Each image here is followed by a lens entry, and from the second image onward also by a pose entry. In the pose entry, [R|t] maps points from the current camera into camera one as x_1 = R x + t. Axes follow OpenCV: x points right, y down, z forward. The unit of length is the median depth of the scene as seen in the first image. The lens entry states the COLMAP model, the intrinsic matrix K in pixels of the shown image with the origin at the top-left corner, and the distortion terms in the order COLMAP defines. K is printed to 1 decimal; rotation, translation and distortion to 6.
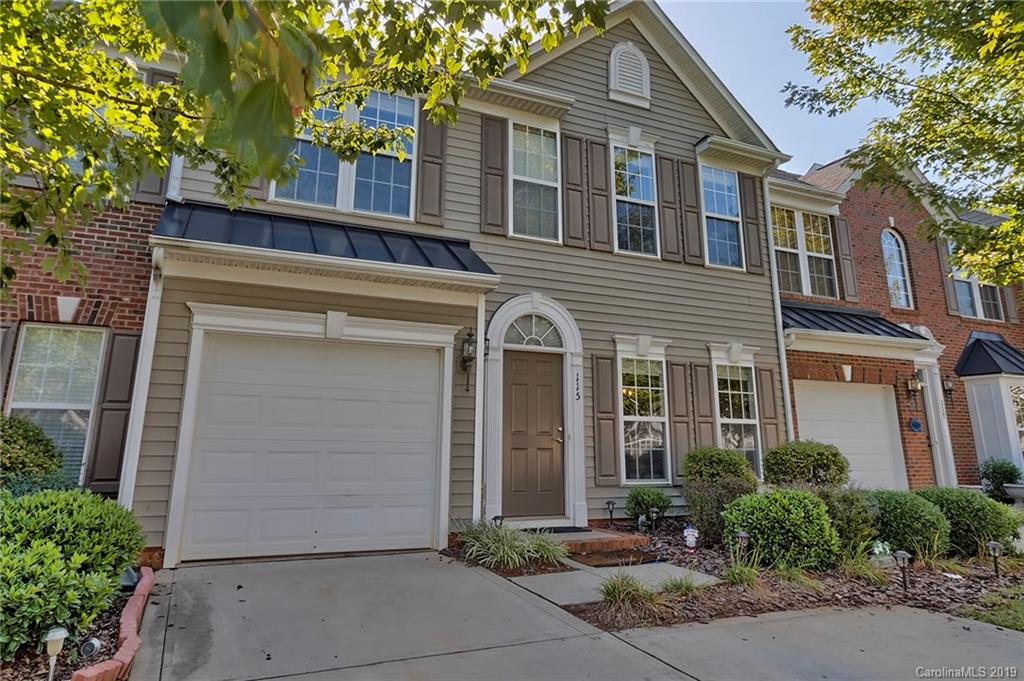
lens RADIAL K [[501.3, 0, 513.8], [0, 501.3, 354.3], [0, 0, 1]] dist [0.003600, 0.000475]
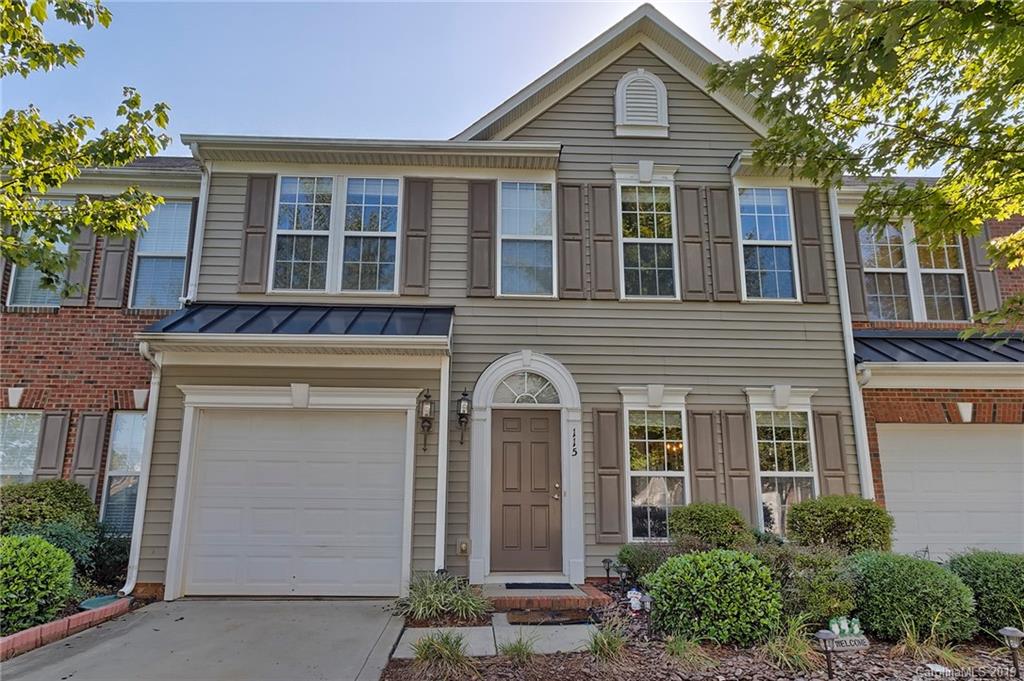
lens RADIAL K [[469.0, 0, 512.0], [0, 469.0, 437.1], [0, 0, 1]] dist [0.000831, -0.000001]
pose [[0.954296, -0.045634, -0.295357, 0.267778], [0.056768, 0.997960, 0.029227, 0.019824], [0.293421, -0.044658, 0.954940, 0.086664]]
